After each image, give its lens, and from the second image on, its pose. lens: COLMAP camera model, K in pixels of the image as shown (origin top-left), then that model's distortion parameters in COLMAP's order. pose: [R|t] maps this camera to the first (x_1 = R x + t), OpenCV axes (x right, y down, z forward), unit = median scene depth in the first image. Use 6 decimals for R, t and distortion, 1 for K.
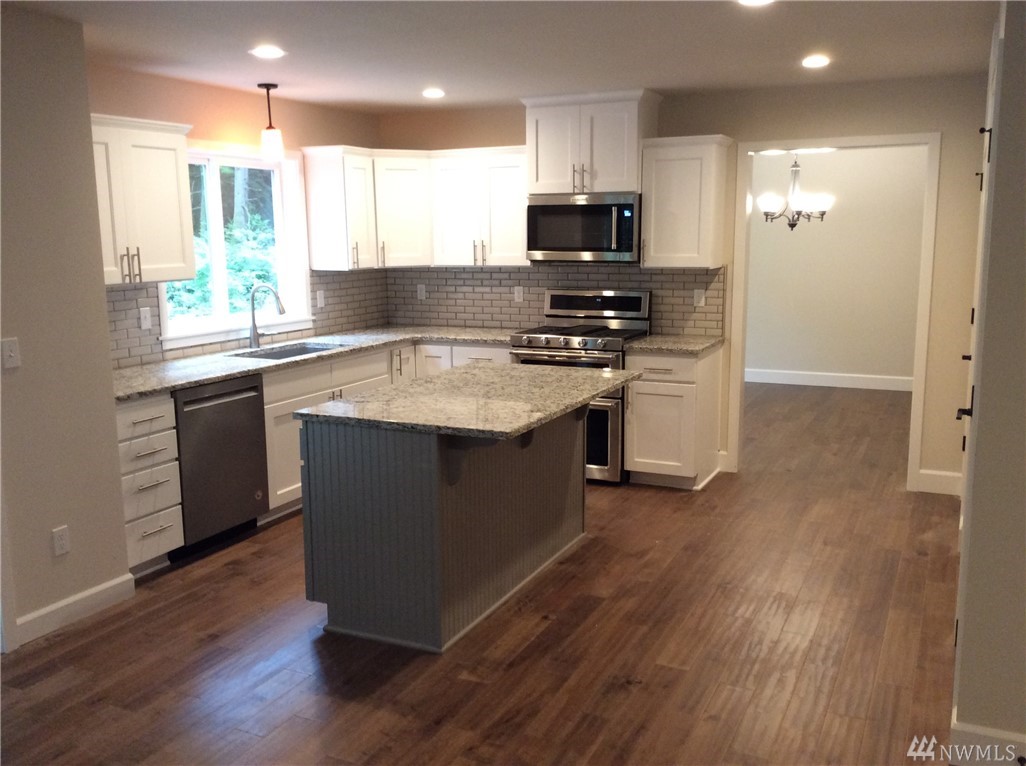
lens RADIAL K [[926.2, 0, 521.7], [0, 926.2, 385.1], [0, 0, 1]] dist [0.147628, -0.275333]
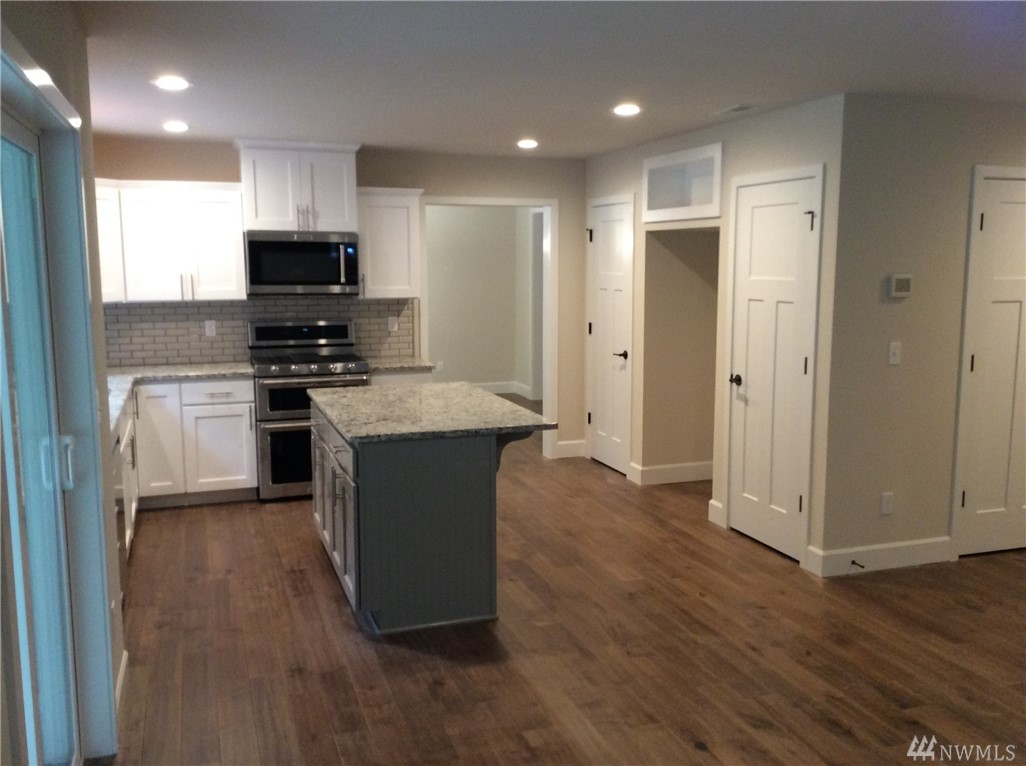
lens RADIAL K [[926.2, 0, 521.7], [0, 926.2, 385.1], [0, 0, 1]] dist [0.147628, -0.275333]
pose [[0.715324, -0.087870, 0.693246, -0.528095], [0.111612, 0.993693, 0.010786, -0.012403], [-0.689822, 0.069659, 0.720620, 0.055740]]
